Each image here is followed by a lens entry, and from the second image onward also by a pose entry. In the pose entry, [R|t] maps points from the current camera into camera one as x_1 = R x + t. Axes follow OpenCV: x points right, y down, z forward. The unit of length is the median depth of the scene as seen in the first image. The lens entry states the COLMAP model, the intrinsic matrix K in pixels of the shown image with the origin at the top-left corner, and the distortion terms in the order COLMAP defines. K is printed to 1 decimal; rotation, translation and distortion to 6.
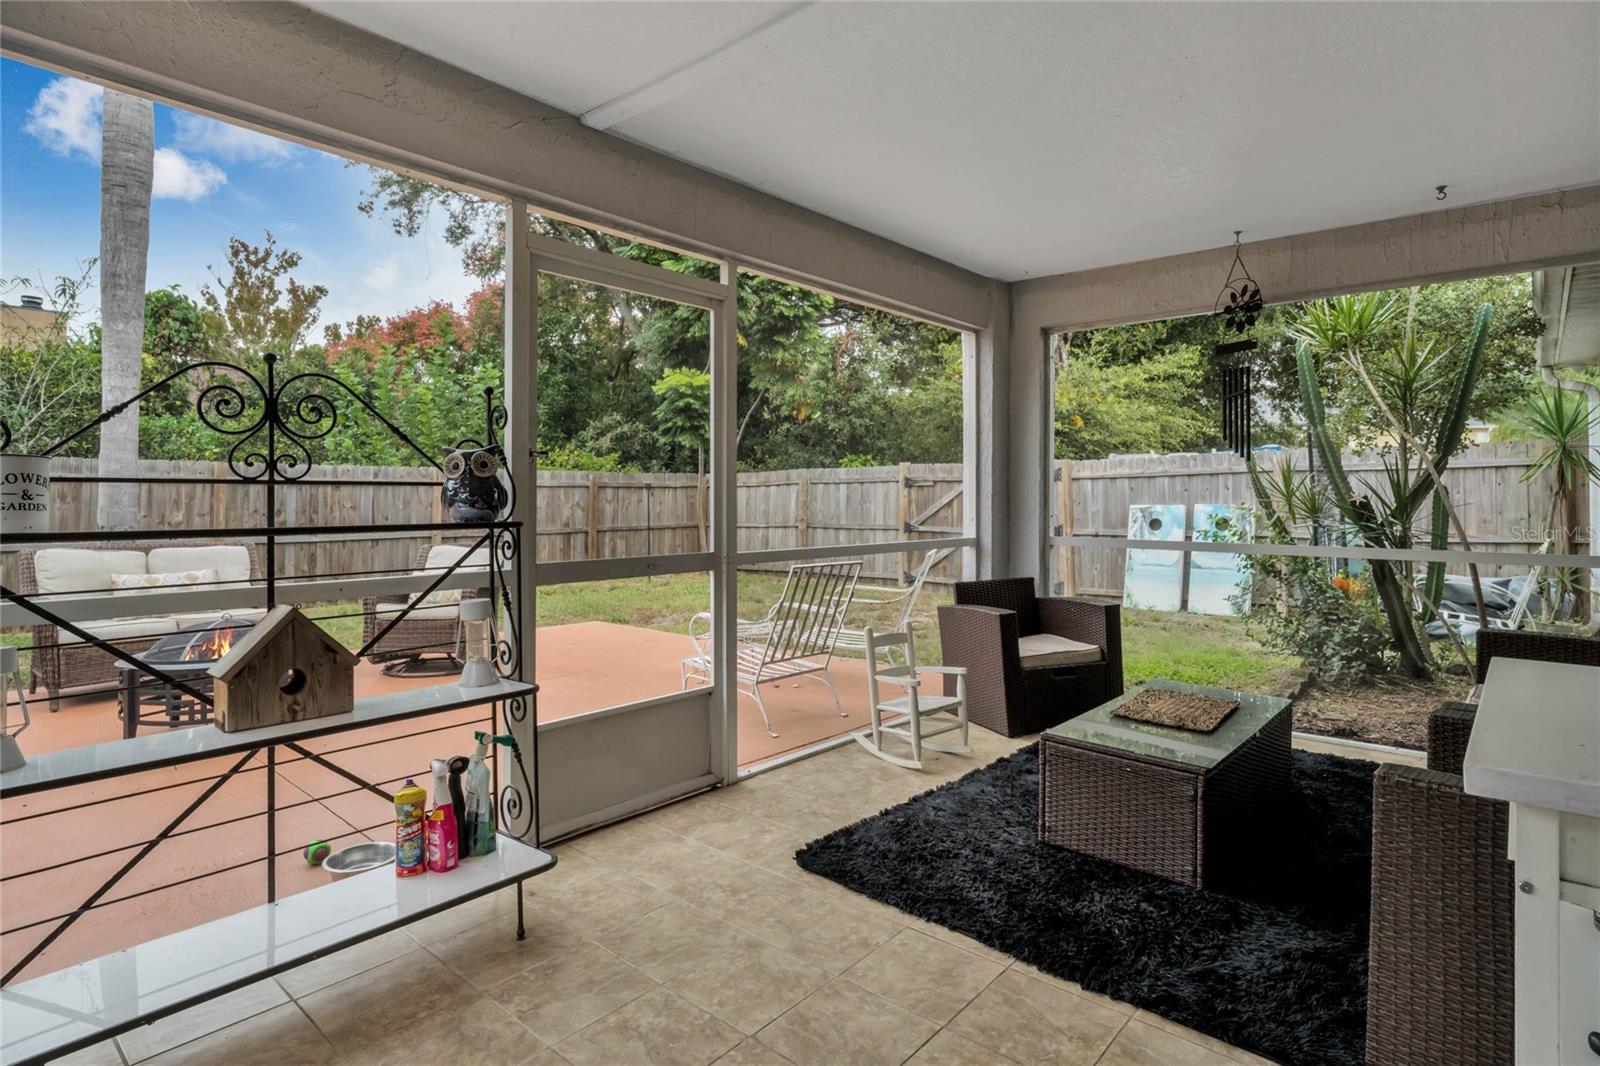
lens RADIAL K [[846.2, 0, 801.9], [0, 846.2, 520.5], [0, 0, 1]] dist [0.004828, 0.000810]
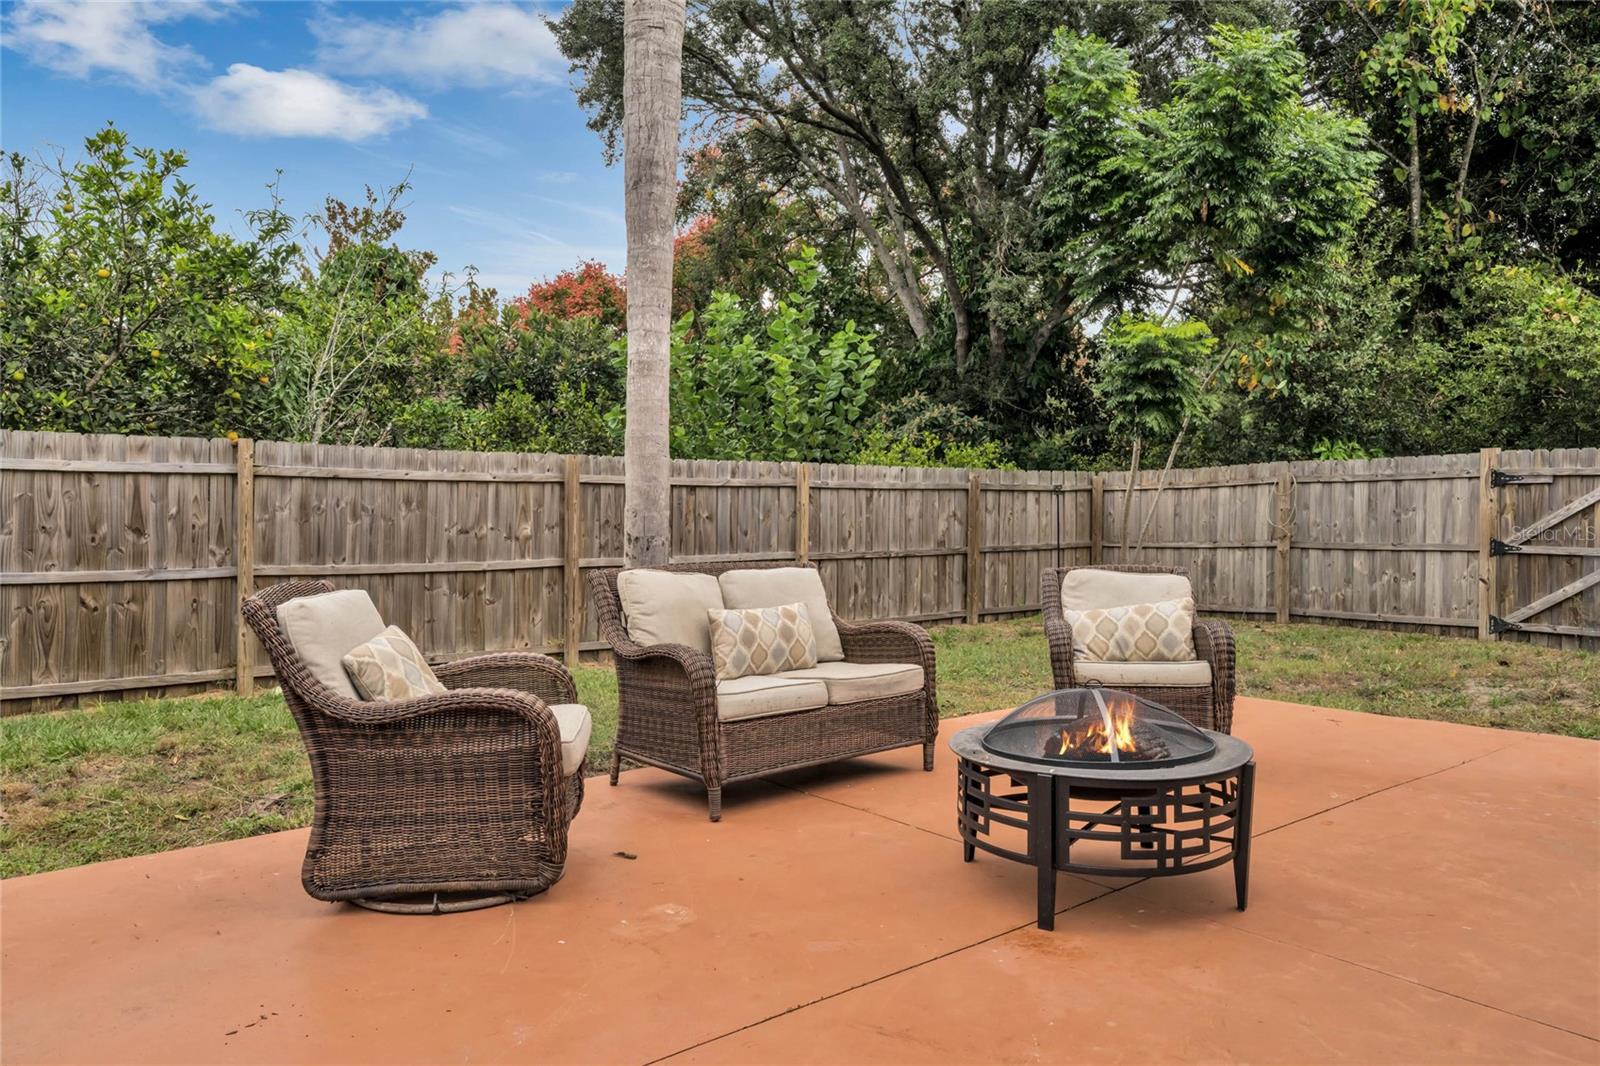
lens RADIAL K [[1120.3, 0, 818.7], [0, 1120.3, 536.9], [0, 0, 1]] dist [0.009699, 0.002118]
pose [[0.986158, 0.001293, -0.165801, -0.213825], [-0.002101, 0.999987, -0.004698, 0.004143], [0.165793, 0.004981, 0.986148, 0.050428]]
